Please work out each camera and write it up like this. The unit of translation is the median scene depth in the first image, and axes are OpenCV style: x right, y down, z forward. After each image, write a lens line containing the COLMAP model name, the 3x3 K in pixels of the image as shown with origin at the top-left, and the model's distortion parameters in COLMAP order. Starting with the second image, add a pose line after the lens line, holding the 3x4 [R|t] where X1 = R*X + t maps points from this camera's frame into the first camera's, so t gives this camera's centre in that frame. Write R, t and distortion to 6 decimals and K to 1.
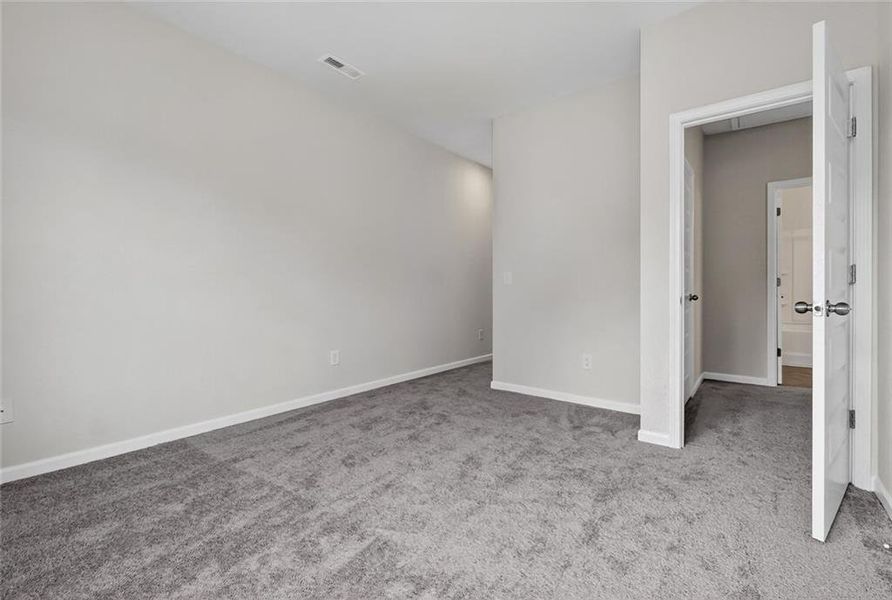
lens RADIAL K [[402.3, 0, 444.4], [0, 402.3, 288.2], [0, 0, 1]] dist [-0.002416, -0.000564]
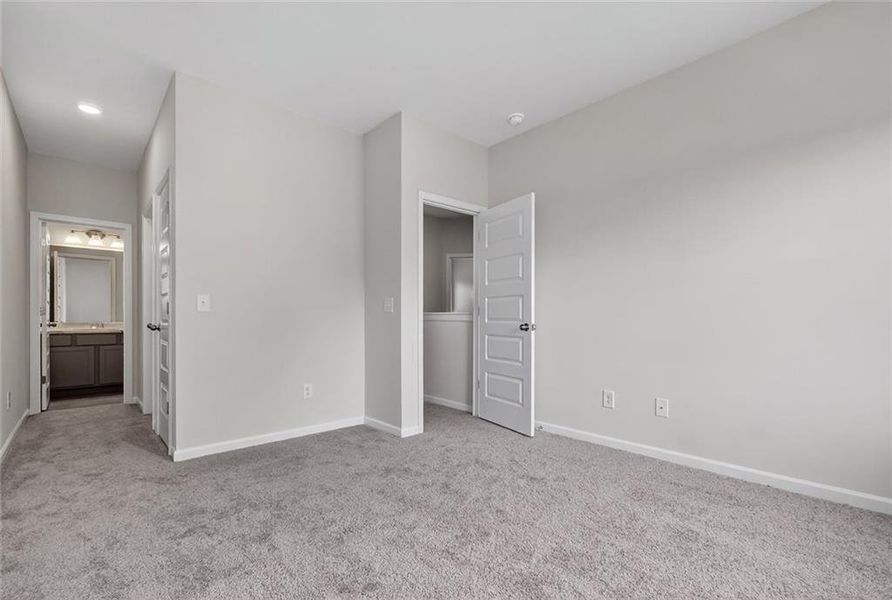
lens RADIAL K [[399.0, 0, 446.2], [0, 399.0, 317.6], [0, 0, 1]] dist [-0.001945, -0.000256]
pose [[0.165689, -0.000728, 0.986178, -0.673925], [-0.003713, 0.999992, 0.001362, -0.001318], [-0.986171, -0.003888, 0.165685, 0.606716]]
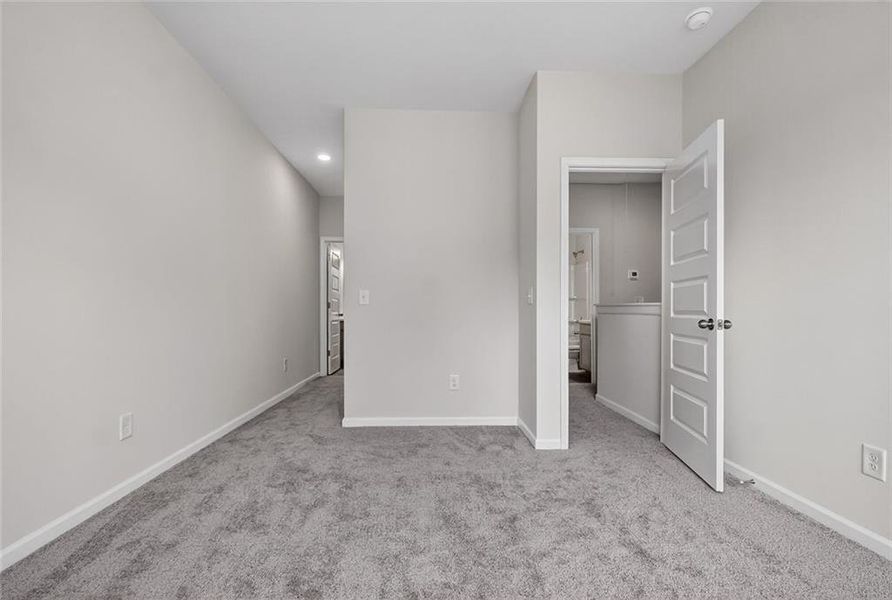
lens RADIAL K [[400.3, 0, 444.0], [0, 400.3, 308.1], [0, 0, 1]] dist [-0.004046, -0.000604]
pose [[0.758352, 0.002540, 0.651840, -0.381035], [-0.003196, 0.999995, -0.000179, -0.002167], [-0.651837, -0.001947, 0.758357, 0.315484]]
